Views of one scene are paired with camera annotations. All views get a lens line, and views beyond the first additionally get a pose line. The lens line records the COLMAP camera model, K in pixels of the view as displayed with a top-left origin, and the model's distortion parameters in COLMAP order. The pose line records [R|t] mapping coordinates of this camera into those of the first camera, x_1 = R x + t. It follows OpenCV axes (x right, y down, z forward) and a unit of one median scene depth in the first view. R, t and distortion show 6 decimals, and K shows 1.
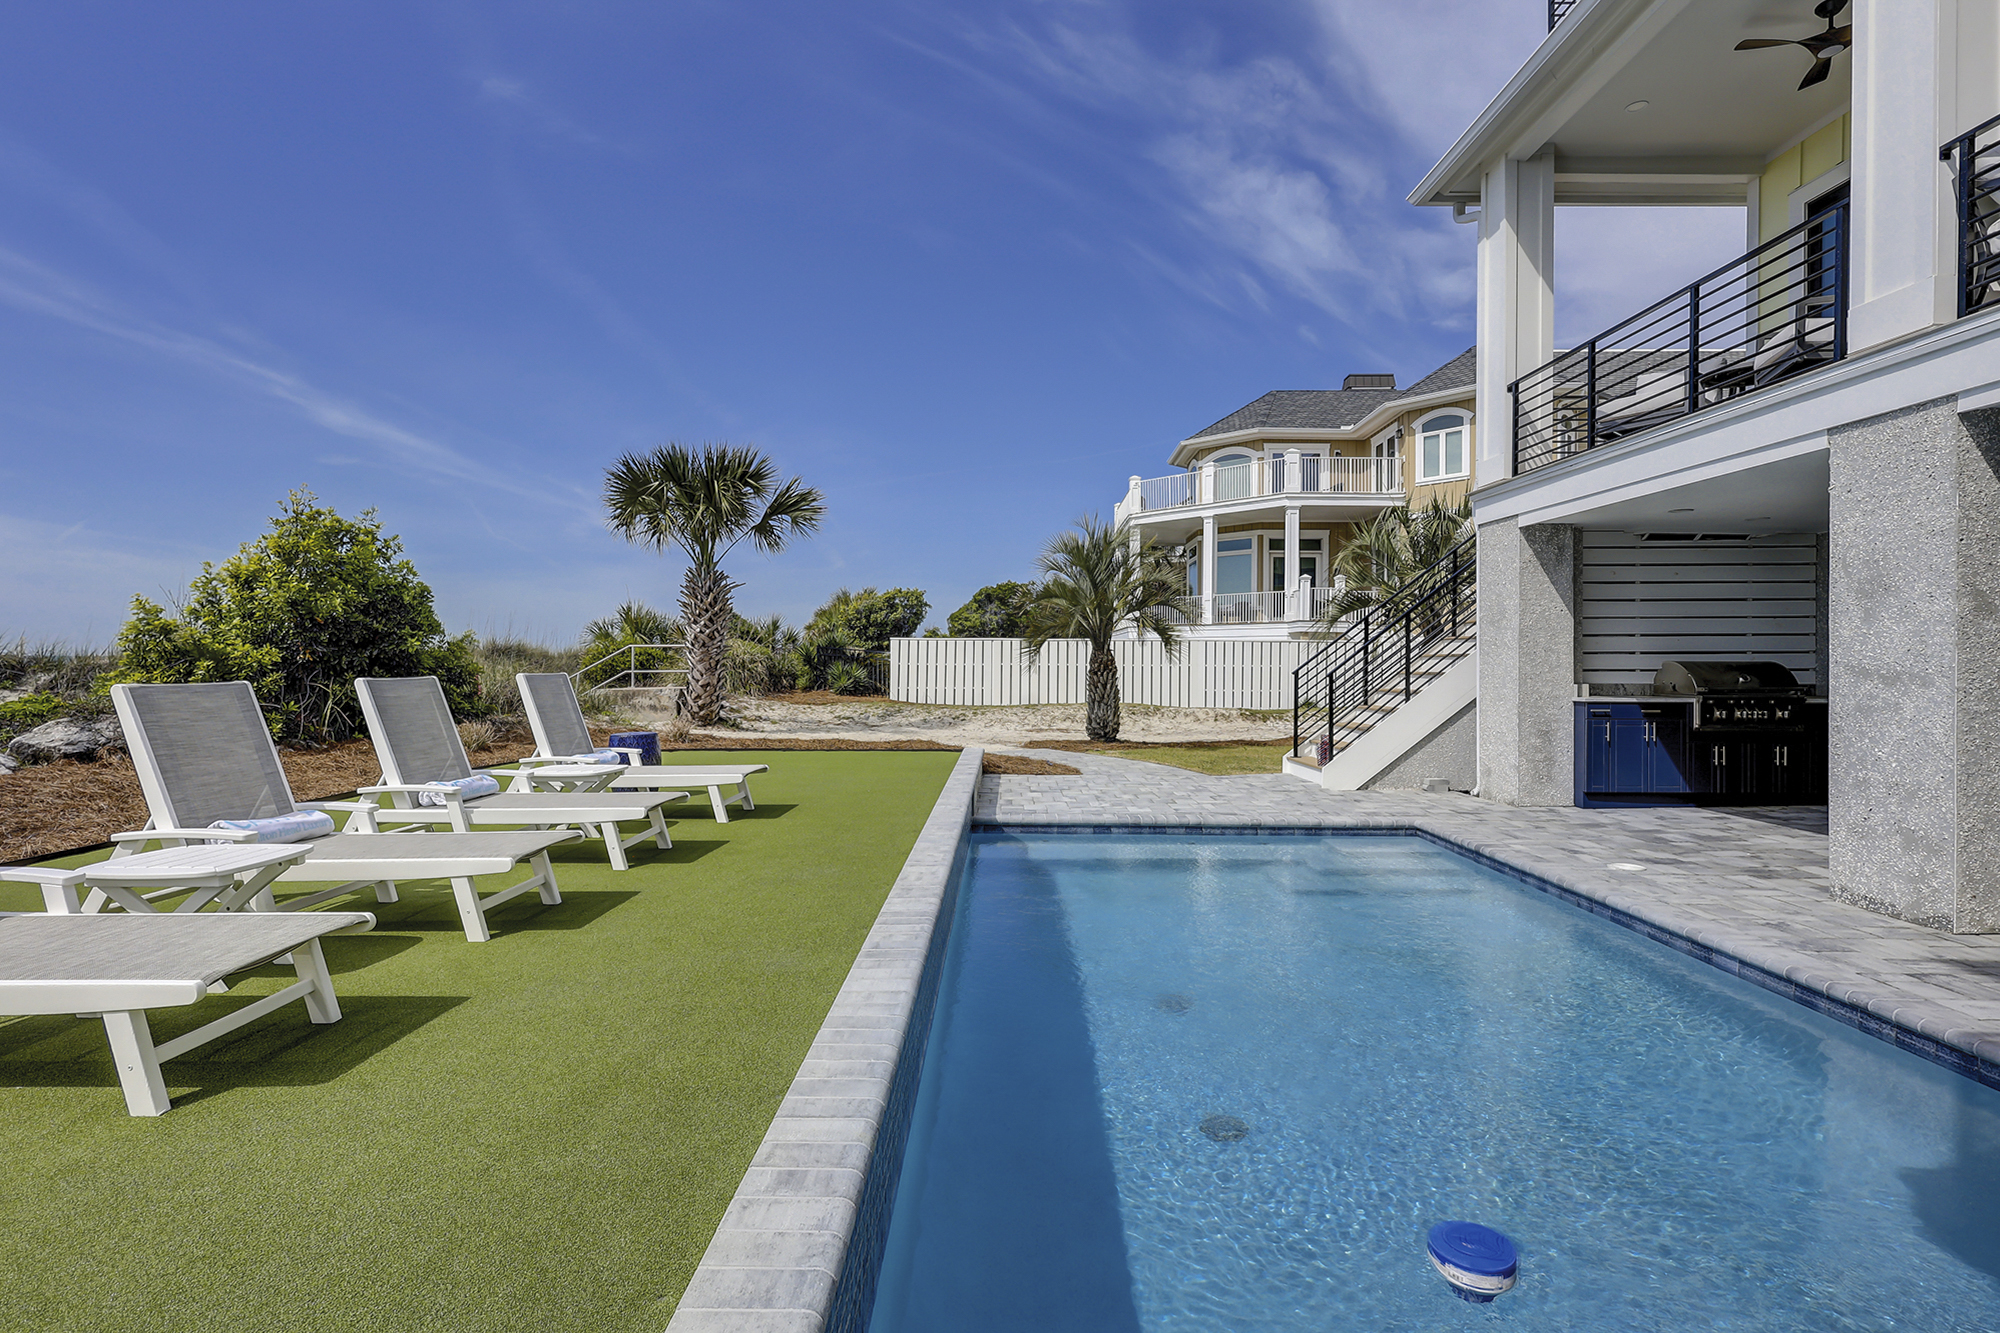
lens RADIAL K [[925.7, 0, 995.2], [0, 925.7, 664.8], [0, 0, 1]] dist [0.000944, 0.001262]
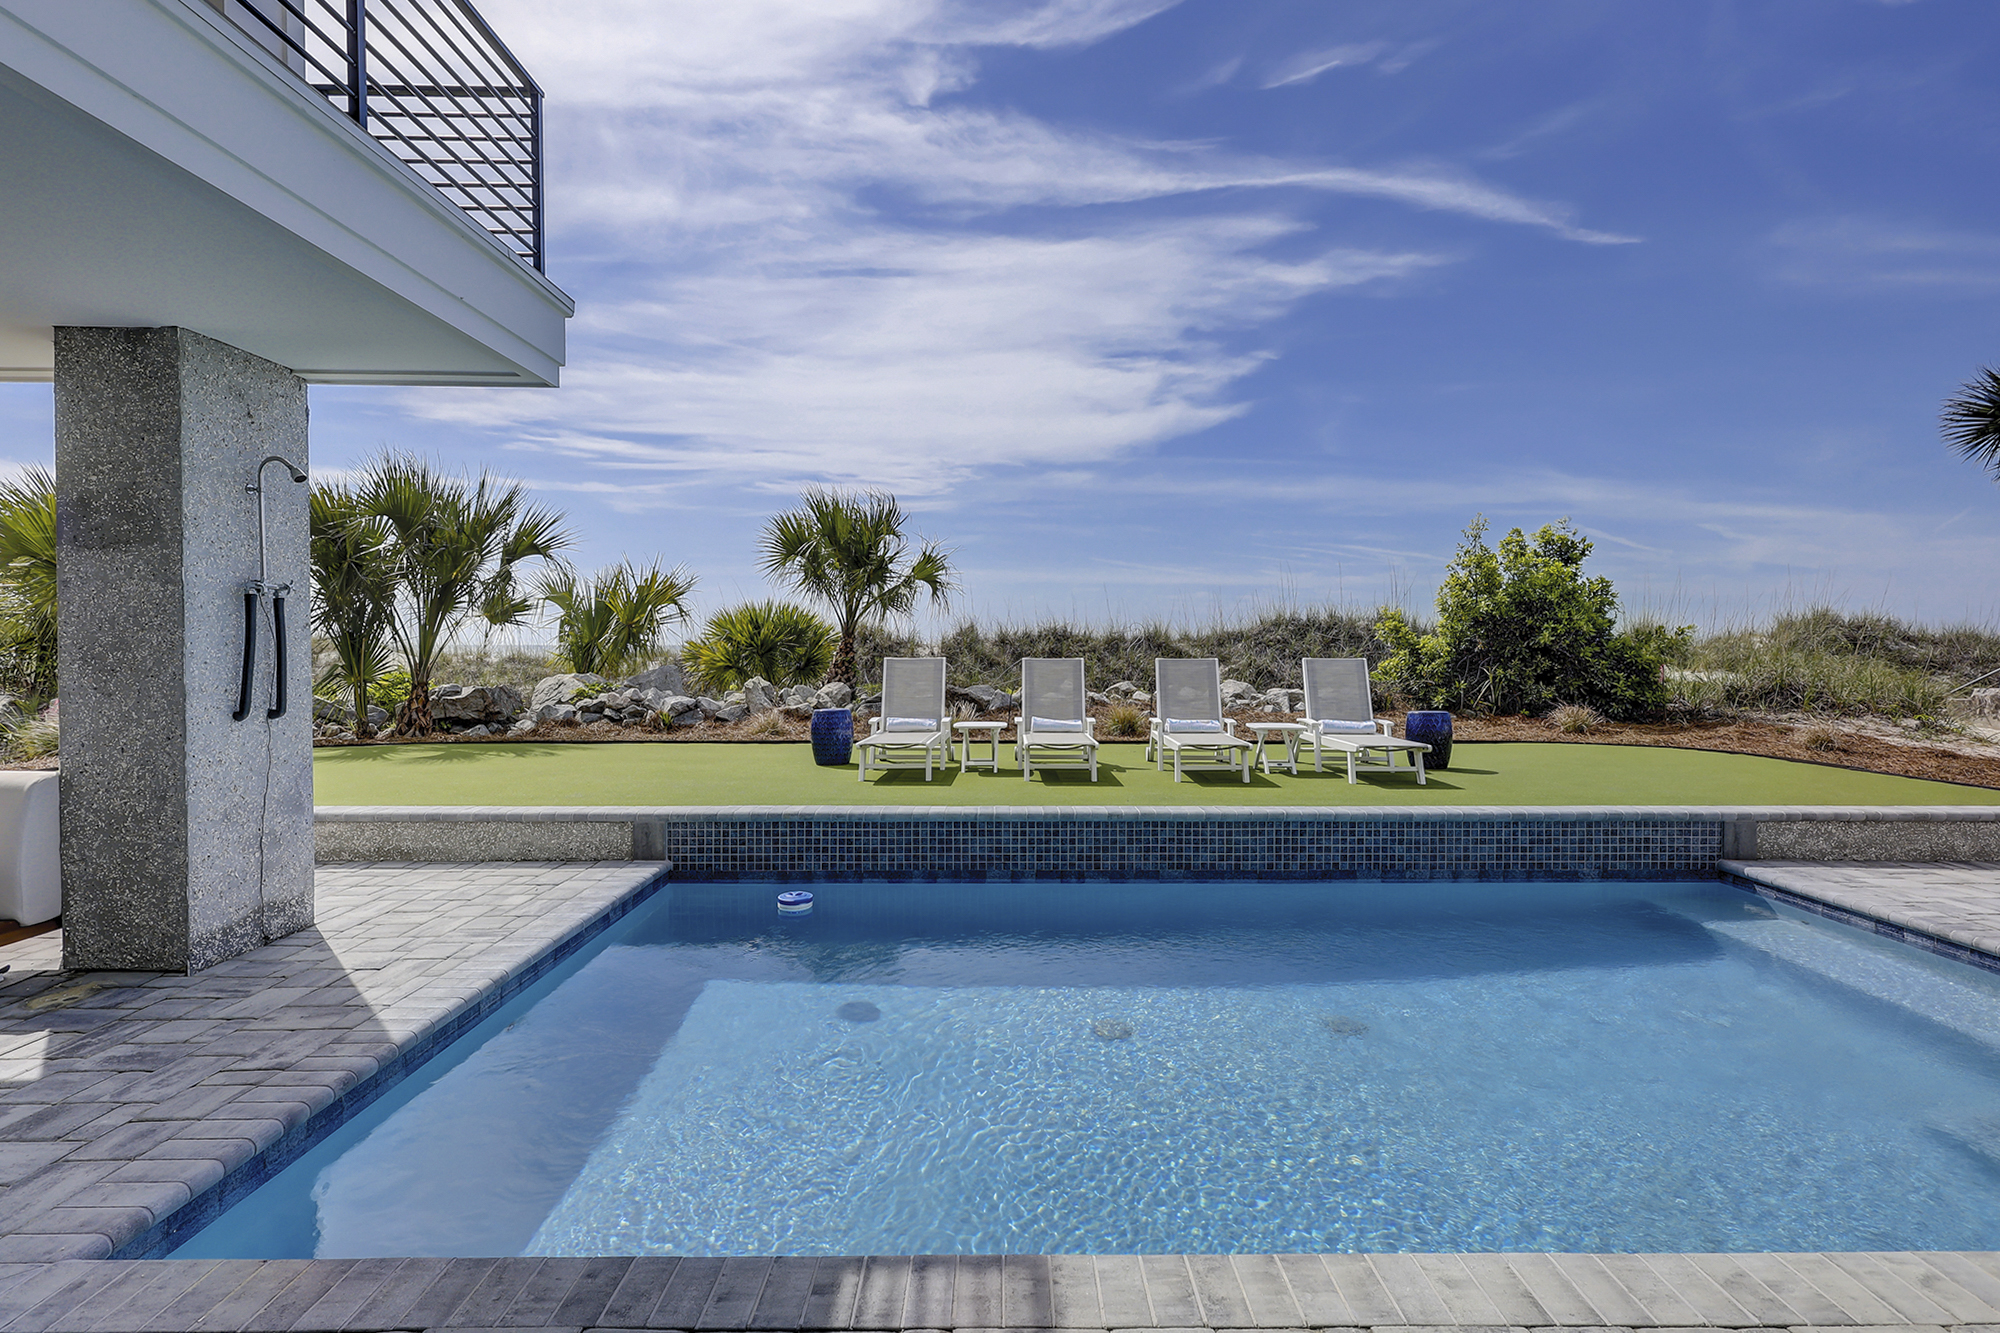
lens RADIAL K [[928.9, 0, 1009.6], [0, 928.9, 665.1], [0, 0, 1]] dist [-0.000461, 0.000665]
pose [[0.019354, 0.016008, -0.999685, 0.546894], [-0.005988, 0.999856, 0.015895, -0.000059], [0.999795, 0.005678, 0.019447, 0.322315]]
